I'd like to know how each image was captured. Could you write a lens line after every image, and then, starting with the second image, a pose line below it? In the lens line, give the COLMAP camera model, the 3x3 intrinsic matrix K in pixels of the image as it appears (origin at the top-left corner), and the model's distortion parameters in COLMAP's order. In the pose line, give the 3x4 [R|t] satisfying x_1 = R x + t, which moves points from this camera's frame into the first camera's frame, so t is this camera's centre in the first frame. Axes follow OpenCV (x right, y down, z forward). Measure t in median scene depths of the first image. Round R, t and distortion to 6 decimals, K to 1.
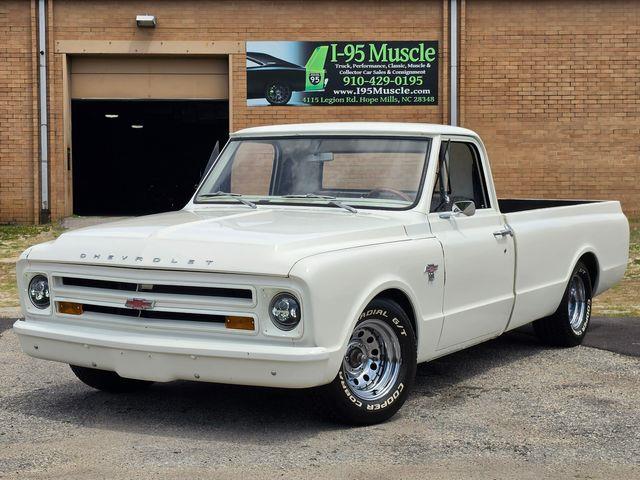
lens RADIAL K [[1025.7, 0, 338.0], [0, 1025.7, 241.8], [0, 0, 1]] dist [0.107416, -0.064540]
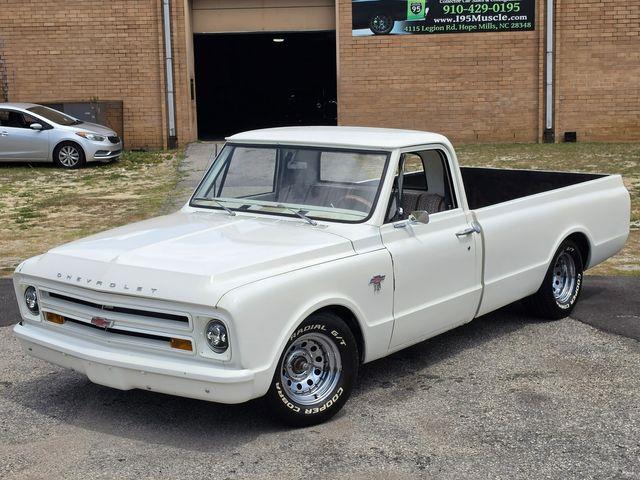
lens RADIAL K [[950.3, 0, 367.7], [0, 950.3, 239.2], [0, 0, 1]] dist [0.091563, -0.072750]
pose [[0.994578, 0.000739, -0.103995, 0.179619], [0.009523, 0.995127, 0.098144, -0.112969], [0.103561, -0.098602, 0.989724, -0.006907]]
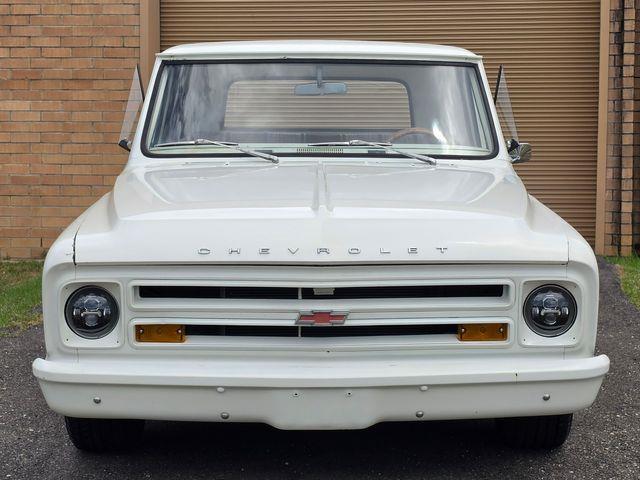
lens RADIAL K [[1202.6, 0, 318.9], [0, 1202.6, 203.6], [0, 0, 1]] dist [0.124117, -0.000911]
pose [[0.865605, -0.054680, 0.497733, -0.497694], [0.038248, 0.998336, 0.043158, -0.041092], [-0.499265, -0.018320, 0.866256, 0.276989]]
